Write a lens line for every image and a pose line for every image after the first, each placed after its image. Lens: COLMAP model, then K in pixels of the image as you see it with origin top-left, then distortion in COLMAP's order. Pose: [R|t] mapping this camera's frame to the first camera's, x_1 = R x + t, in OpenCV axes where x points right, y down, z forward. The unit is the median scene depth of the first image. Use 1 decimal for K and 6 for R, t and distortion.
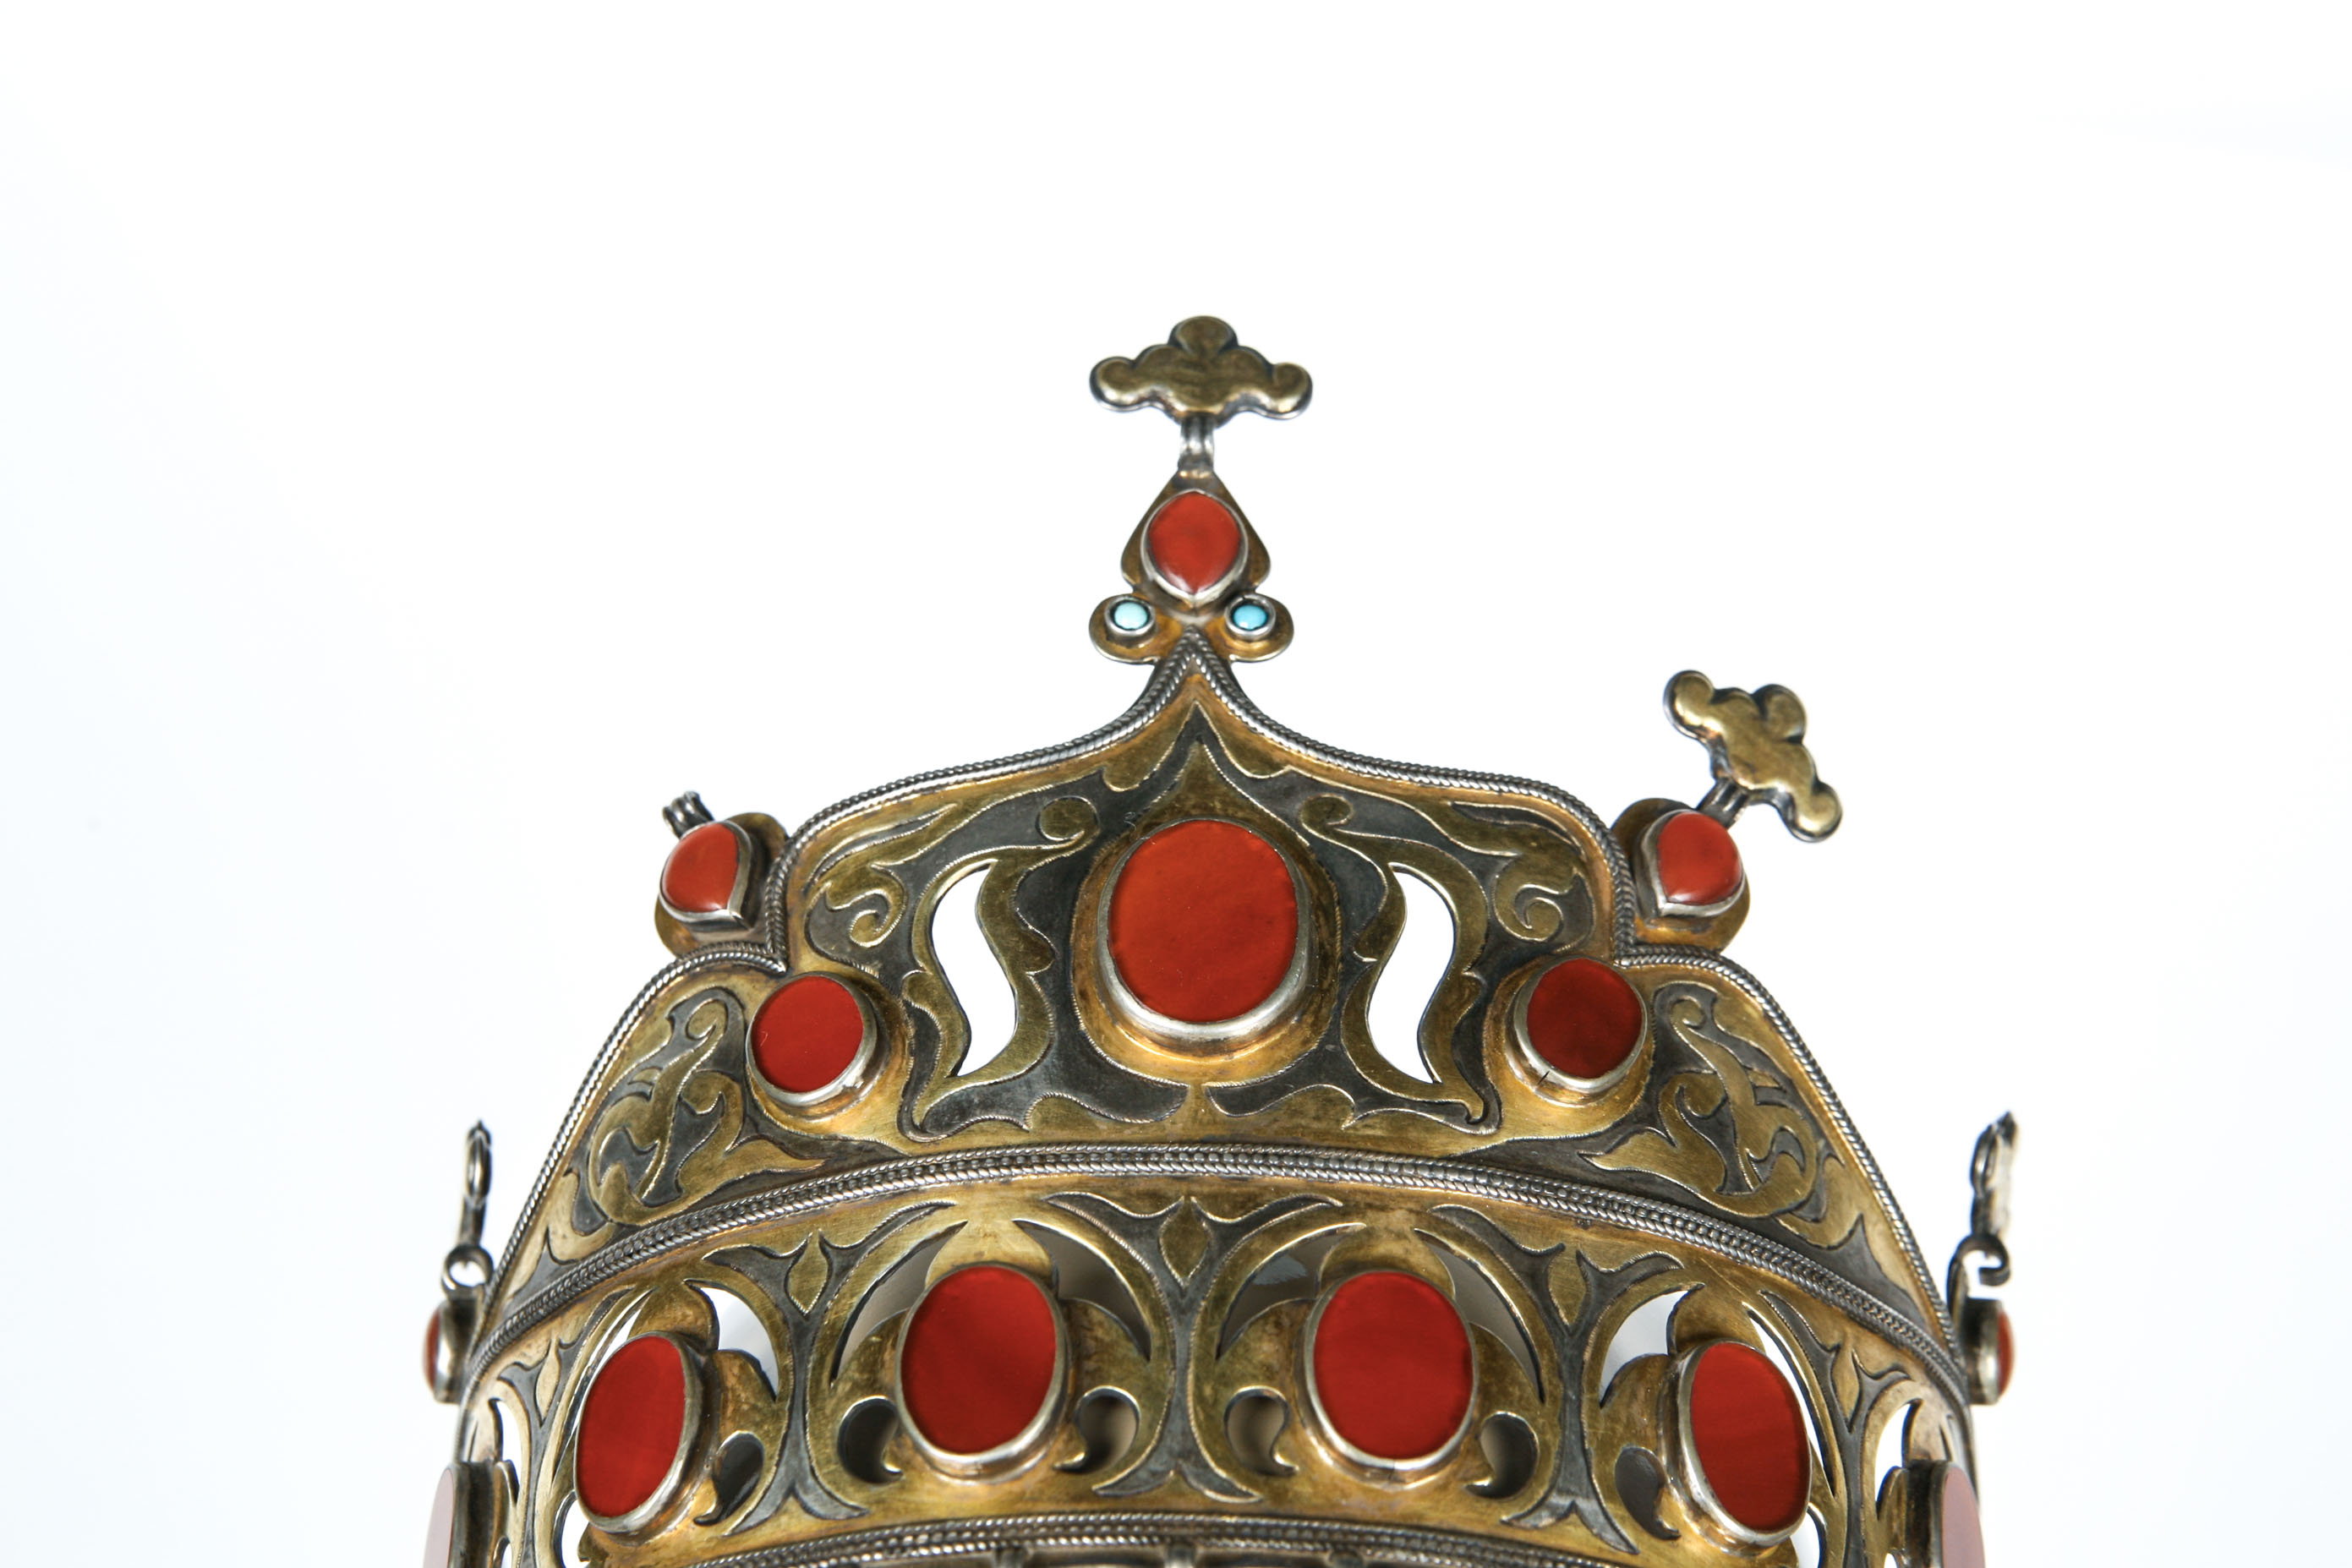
lens RADIAL K [[4240.9, 0, 1245.0], [0, 4240.9, 809.7], [0, 0, 1]] dist [0.007629, 0.000000]
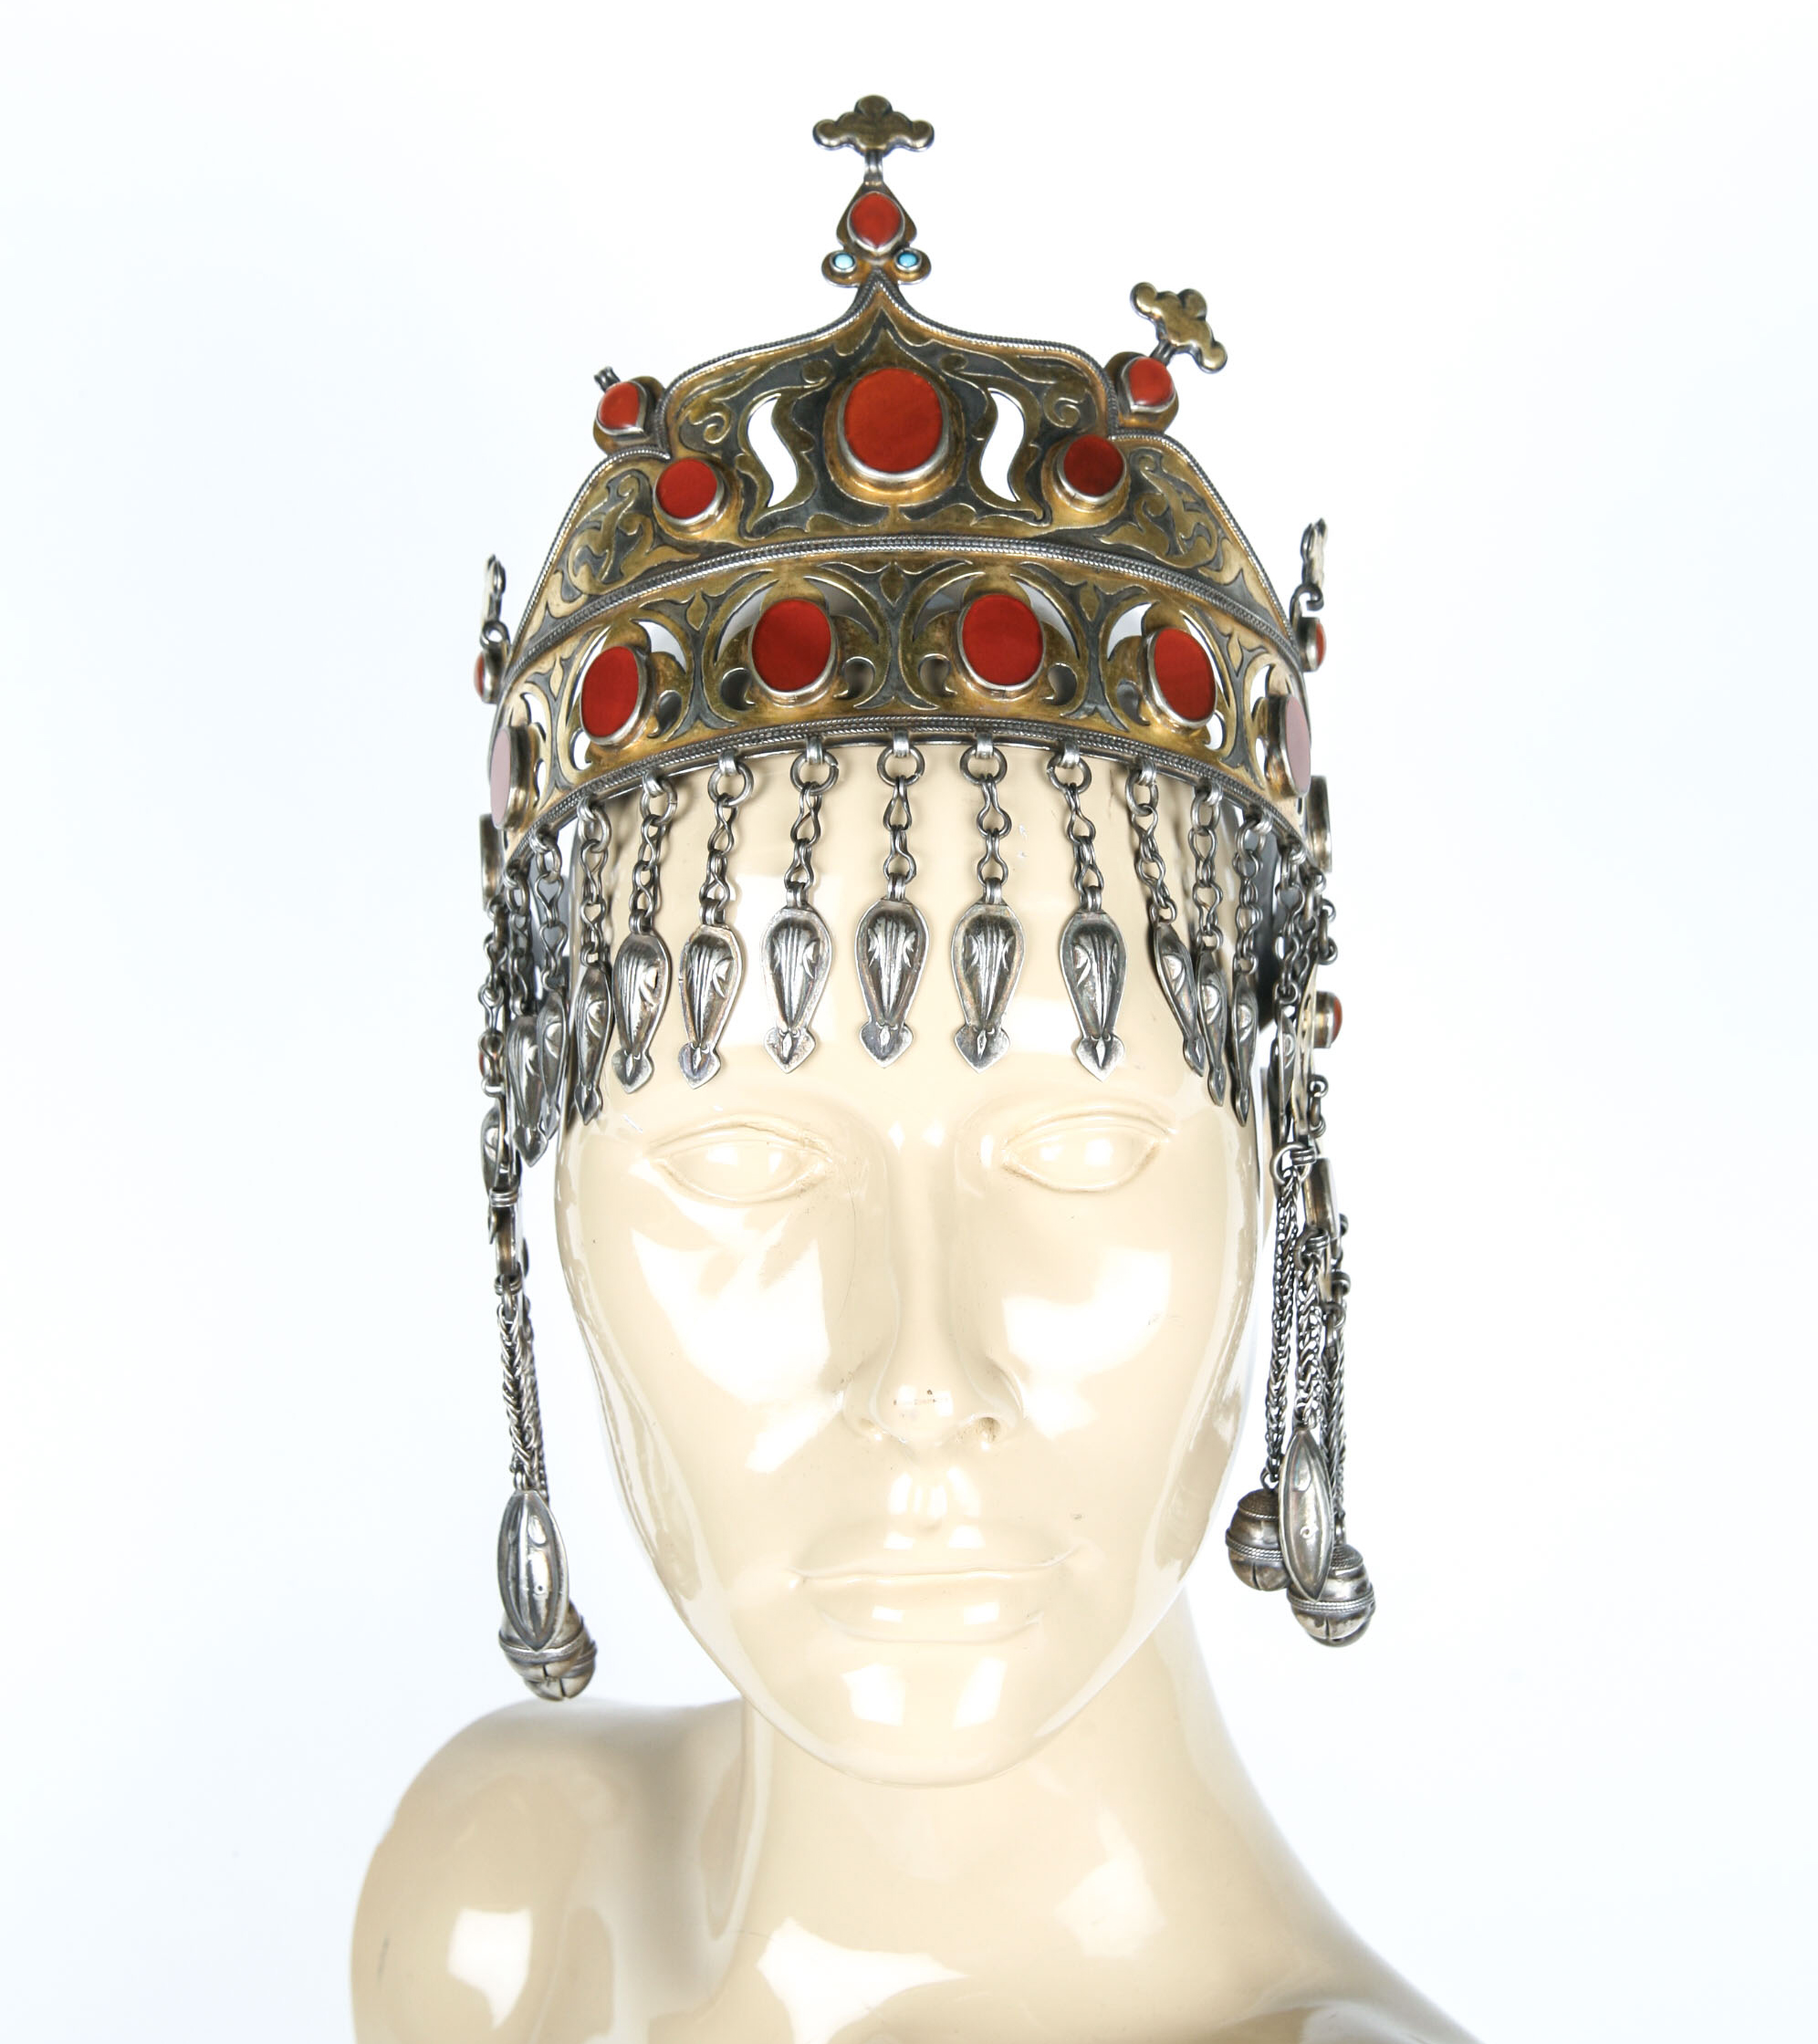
lens RADIAL K [[3309.3, 0, 975.0], [0, 3309.3, 868.2], [0, 0, 1]] dist [-0.029881, 0.000000]
pose [[0.998095, -0.041140, 0.045976, -0.047726], [0.035049, 0.991382, 0.126226, 0.037569], [-0.050773, -0.124374, 0.990936, -0.480844]]
